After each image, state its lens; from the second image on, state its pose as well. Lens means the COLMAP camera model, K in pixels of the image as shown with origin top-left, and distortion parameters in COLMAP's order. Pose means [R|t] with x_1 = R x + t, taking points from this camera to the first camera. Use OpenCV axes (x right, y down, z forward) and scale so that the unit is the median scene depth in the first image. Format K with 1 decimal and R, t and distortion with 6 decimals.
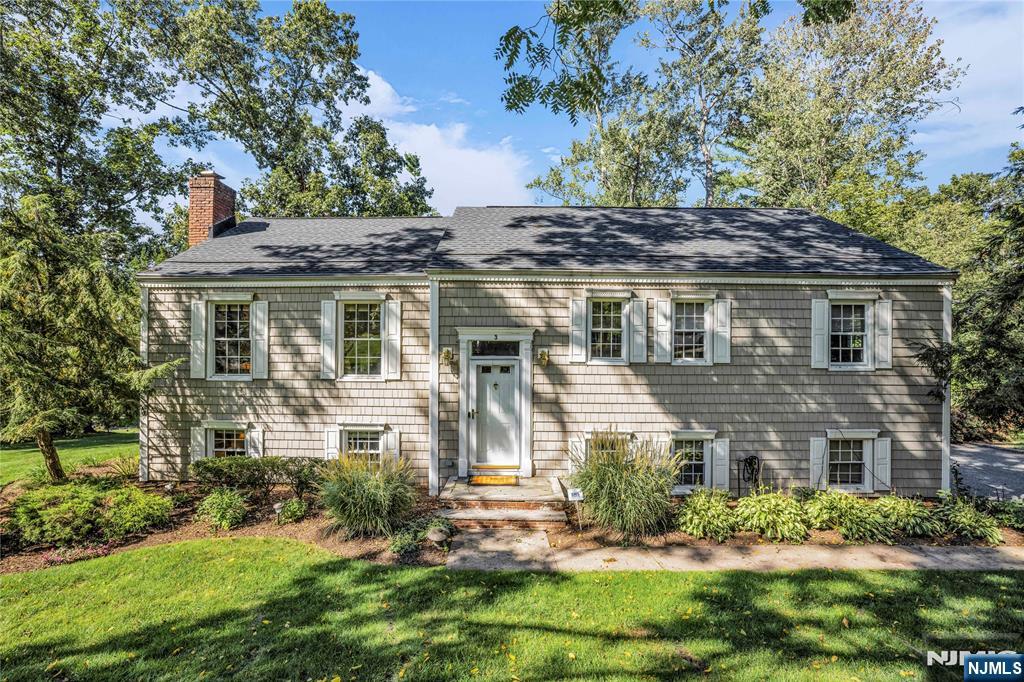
lens RADIAL K [[453.1, 0, 512.0], [0, 453.1, 341.0], [0, 0, 1]] dist [-0.000166, -0.000030]
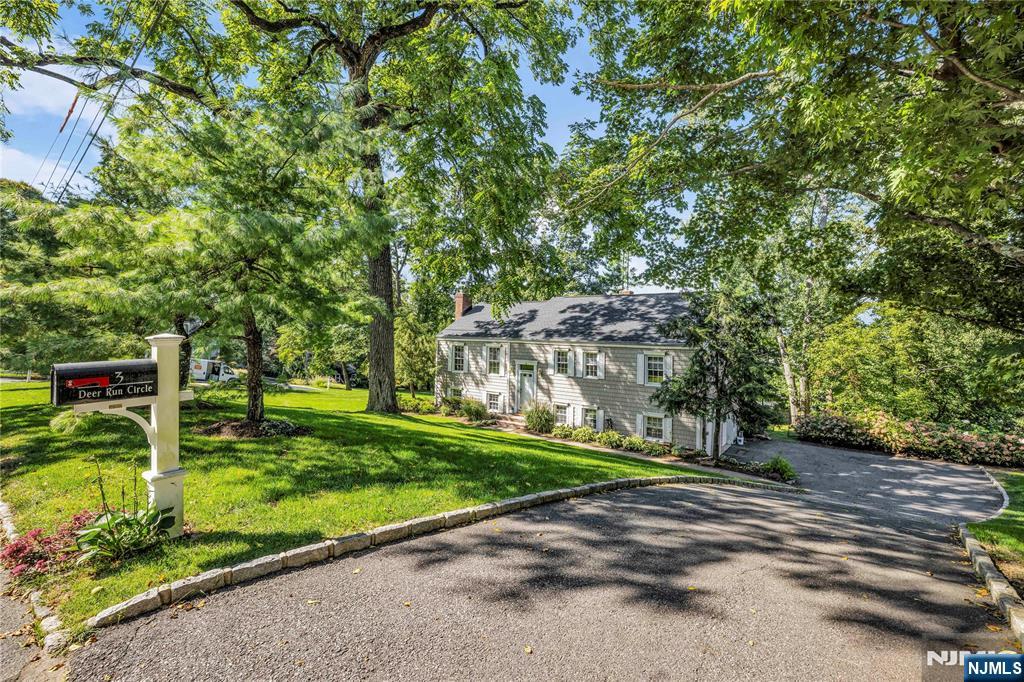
lens RADIAL K [[439.7, 0, 512.0], [0, 439.7, 341.0], [0, 0, 1]] dist [0.000023, 0.000073]
pose [[0.804259, 0.024140, -0.593789, 1.420095], [-0.016672, 0.999698, 0.018059, -0.183797], [0.594045, -0.004625, 0.804418, -1.137123]]
